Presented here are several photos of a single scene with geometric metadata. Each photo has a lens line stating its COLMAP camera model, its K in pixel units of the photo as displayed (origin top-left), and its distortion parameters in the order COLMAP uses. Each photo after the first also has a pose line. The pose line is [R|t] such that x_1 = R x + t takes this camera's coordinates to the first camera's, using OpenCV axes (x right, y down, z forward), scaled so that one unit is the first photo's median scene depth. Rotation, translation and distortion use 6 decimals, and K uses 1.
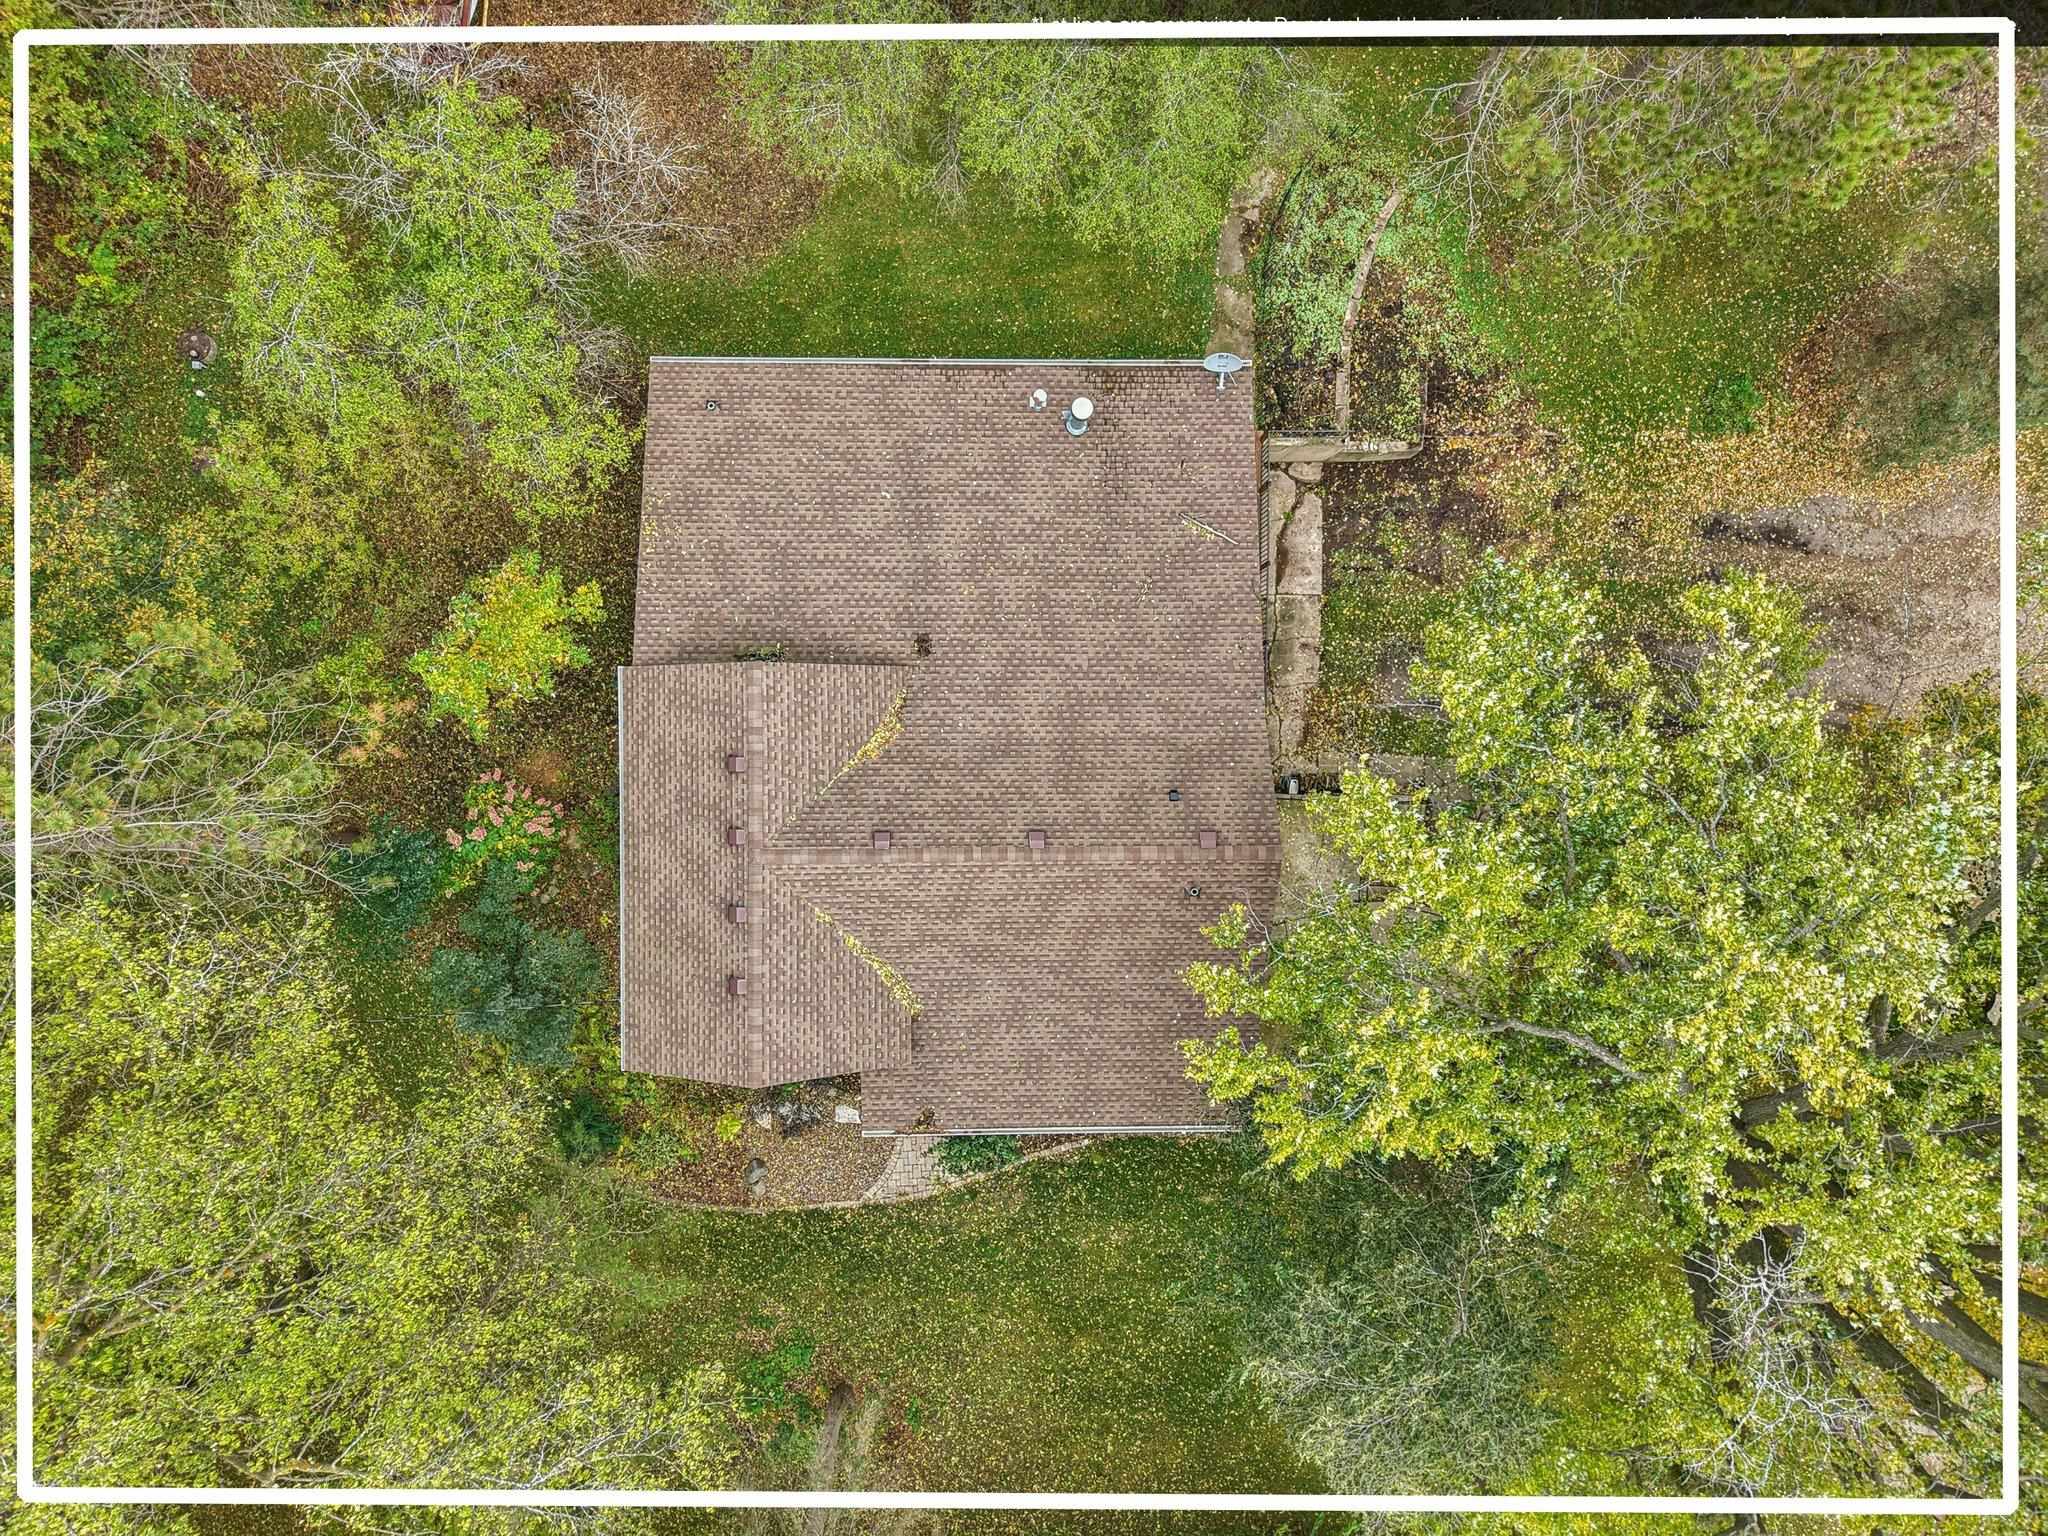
lens RADIAL K [[1428.1, 0, 987.0], [0, 1428.1, 769.0], [0, 0, 1]] dist [-0.034456, -0.003387]
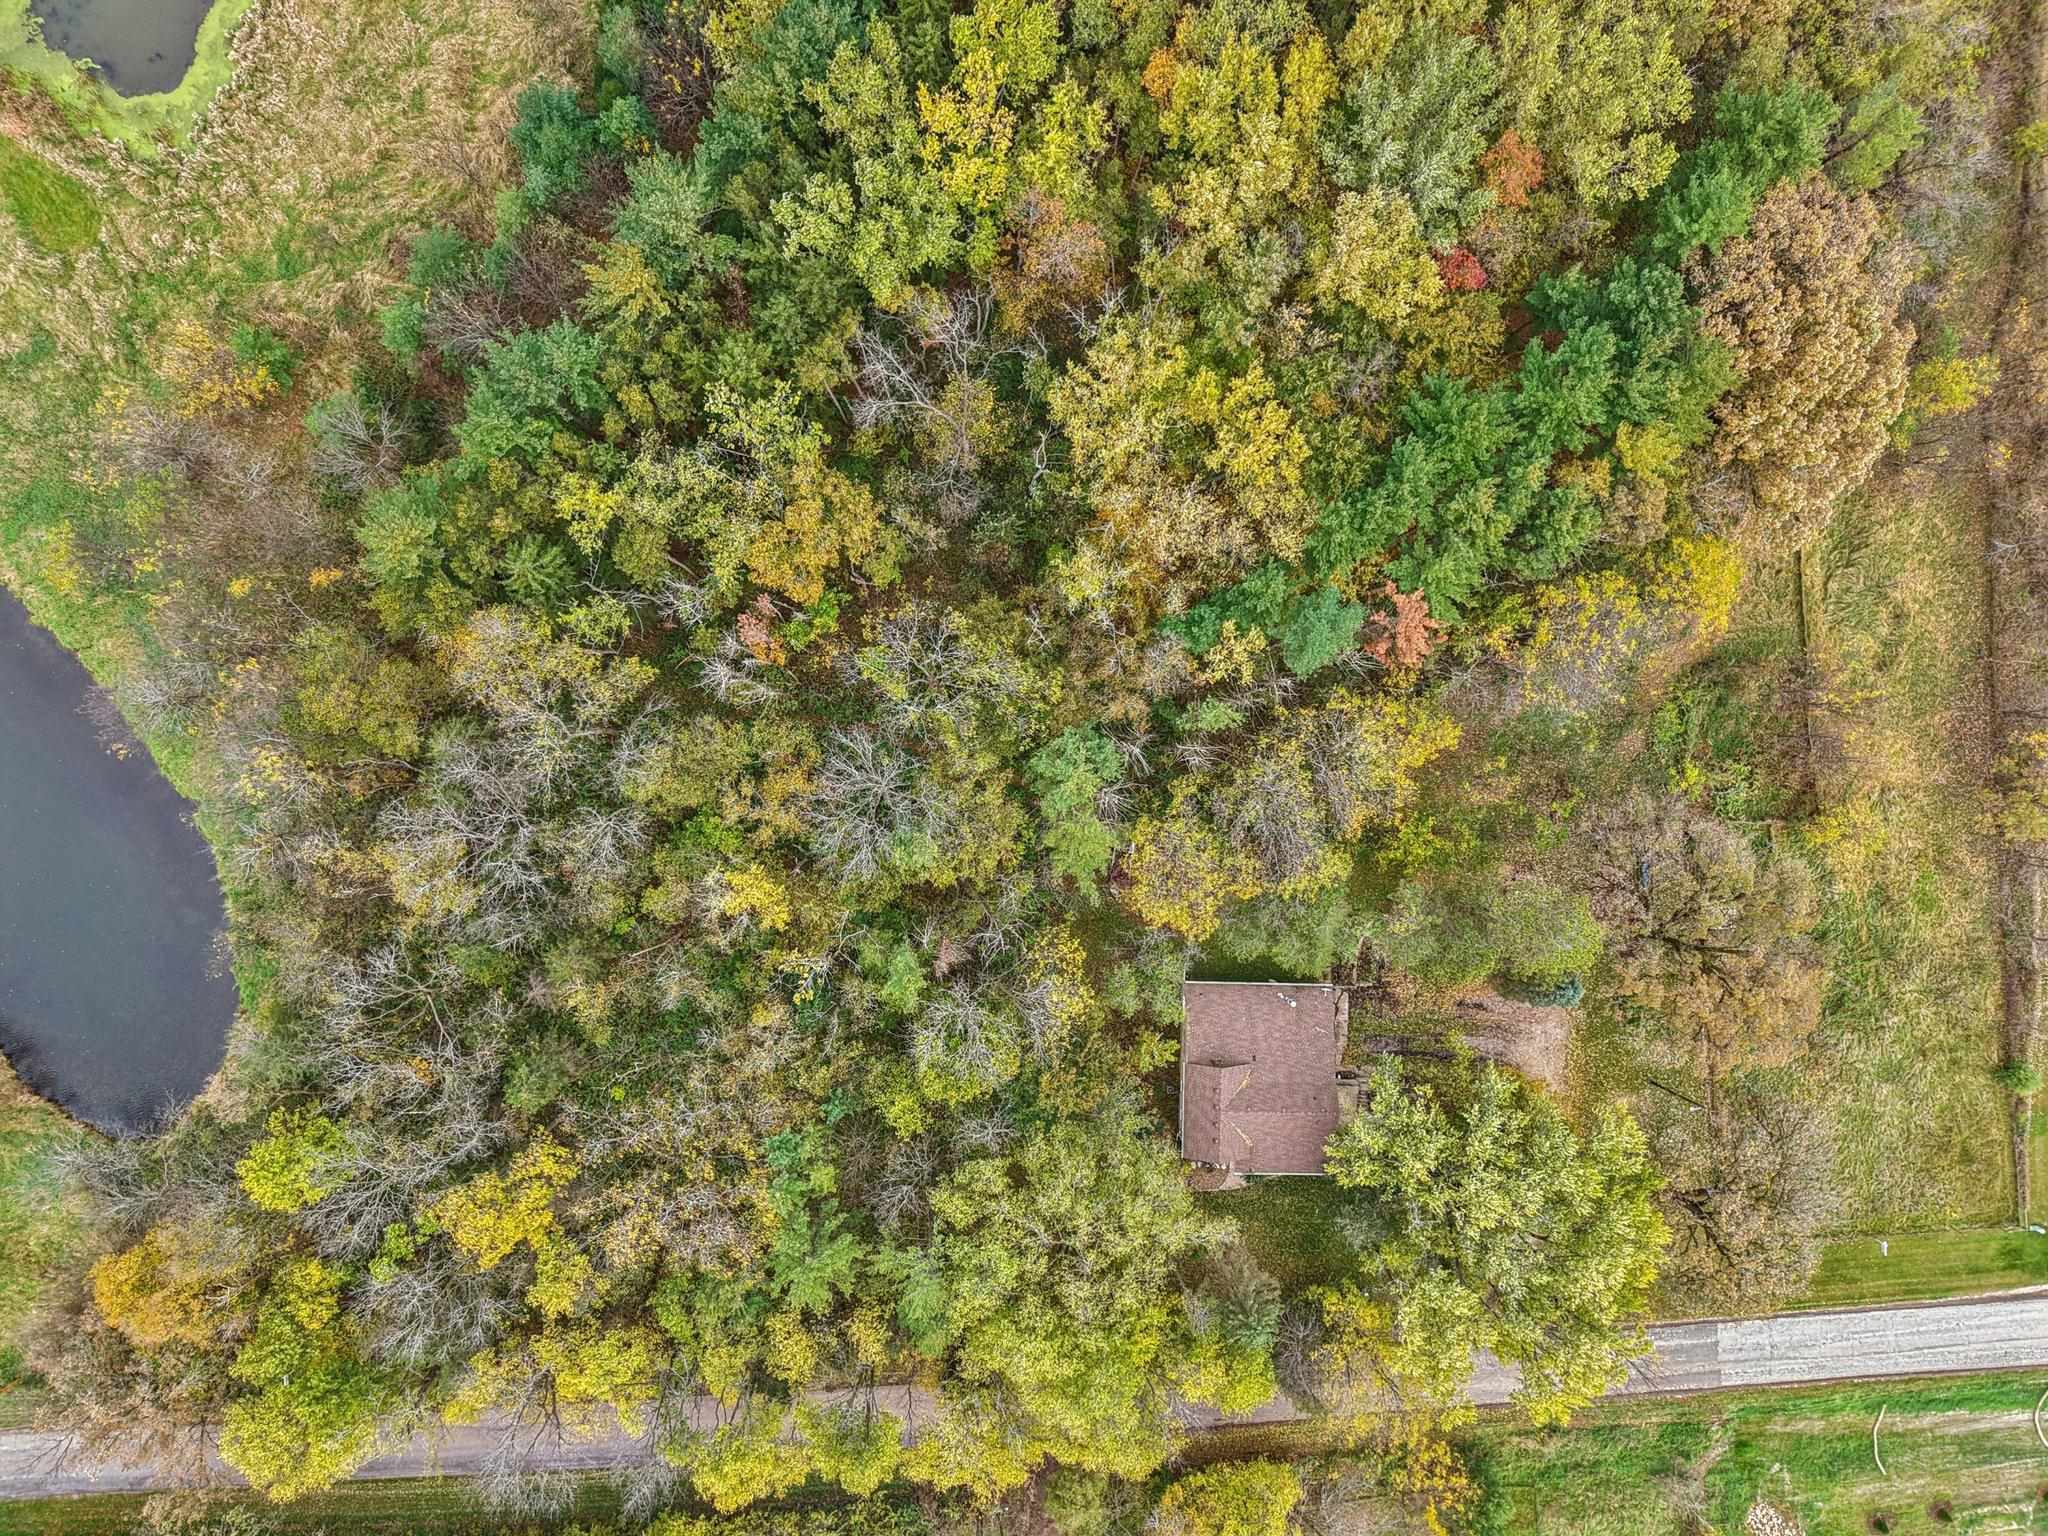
lens RADIAL K [[1428.1, 0, 987.0], [0, 1428.1, 769.0], [0, 0, 1]] dist [-0.034456, -0.003387]
pose [[0.999948, 0.009756, -0.002896, -0.798919], [-0.009718, 0.999867, 0.013108, -0.957712], [0.003023, -0.013079, 0.999910, -3.073629]]
